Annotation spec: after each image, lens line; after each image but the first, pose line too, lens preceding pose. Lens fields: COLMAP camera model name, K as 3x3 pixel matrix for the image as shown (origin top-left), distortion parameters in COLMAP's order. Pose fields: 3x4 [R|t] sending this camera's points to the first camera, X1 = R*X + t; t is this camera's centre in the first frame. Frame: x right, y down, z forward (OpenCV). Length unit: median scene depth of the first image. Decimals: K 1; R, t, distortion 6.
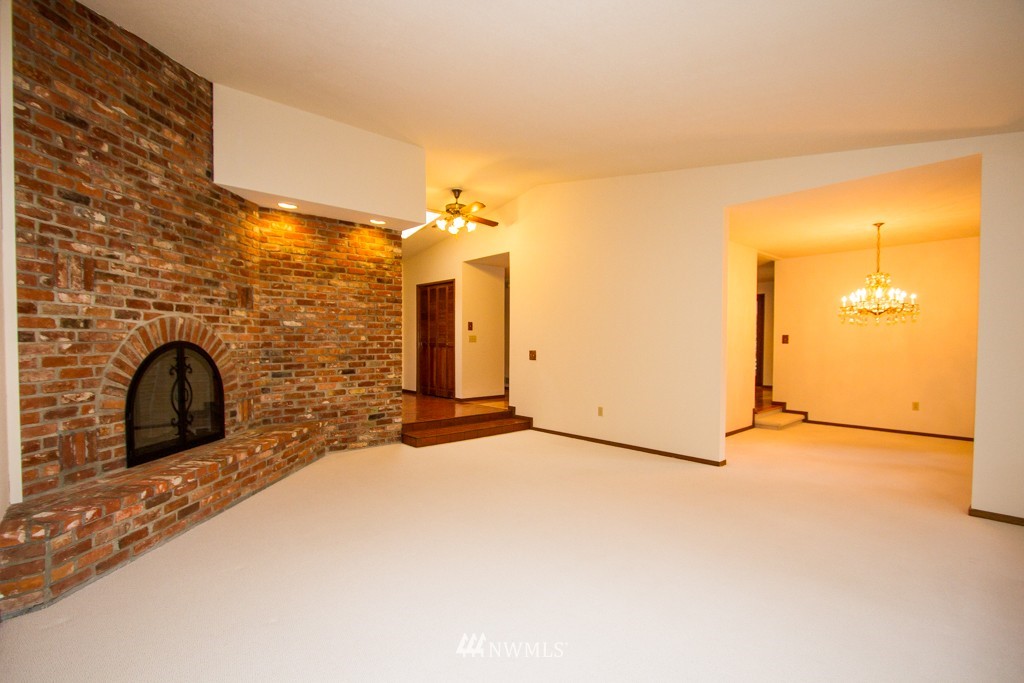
lens RADIAL K [[476.1, 0, 514.1], [0, 476.1, 355.4], [0, 0, 1]] dist [-0.004054, -0.000334]
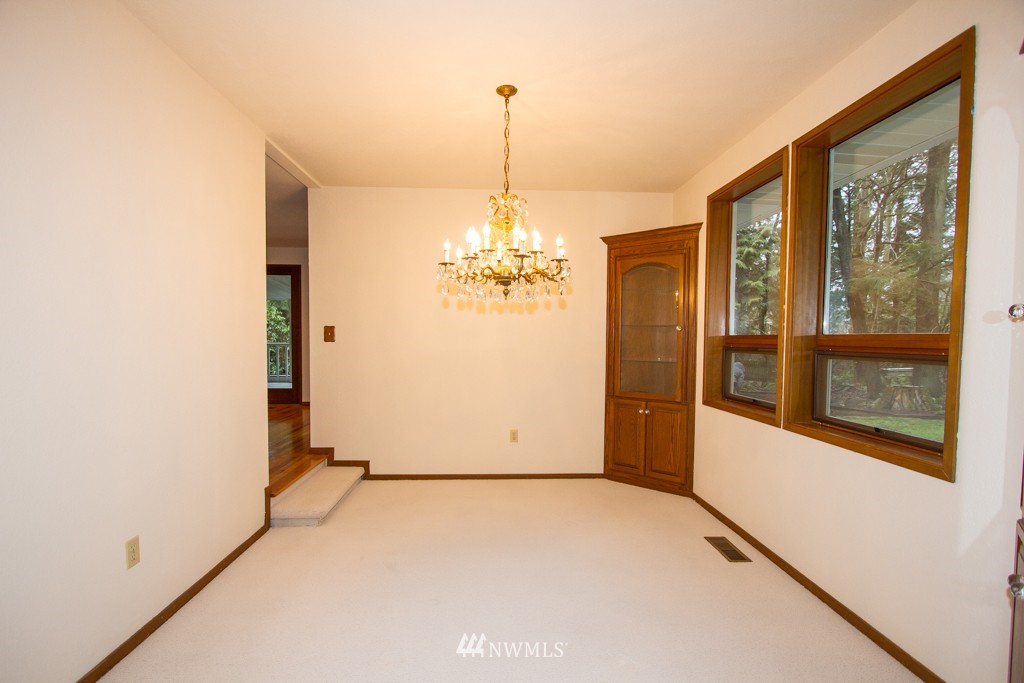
lens RADIAL K [[476.1, 0, 514.1], [0, 476.1, 355.4], [0, 0, 1]] dist [-0.004054, -0.000334]
pose [[0.637786, -0.025712, 0.769785, 0.309087], [0.015478, 0.999669, 0.020567, -0.018605], [-0.770058, -0.001203, 0.637972, 0.531444]]
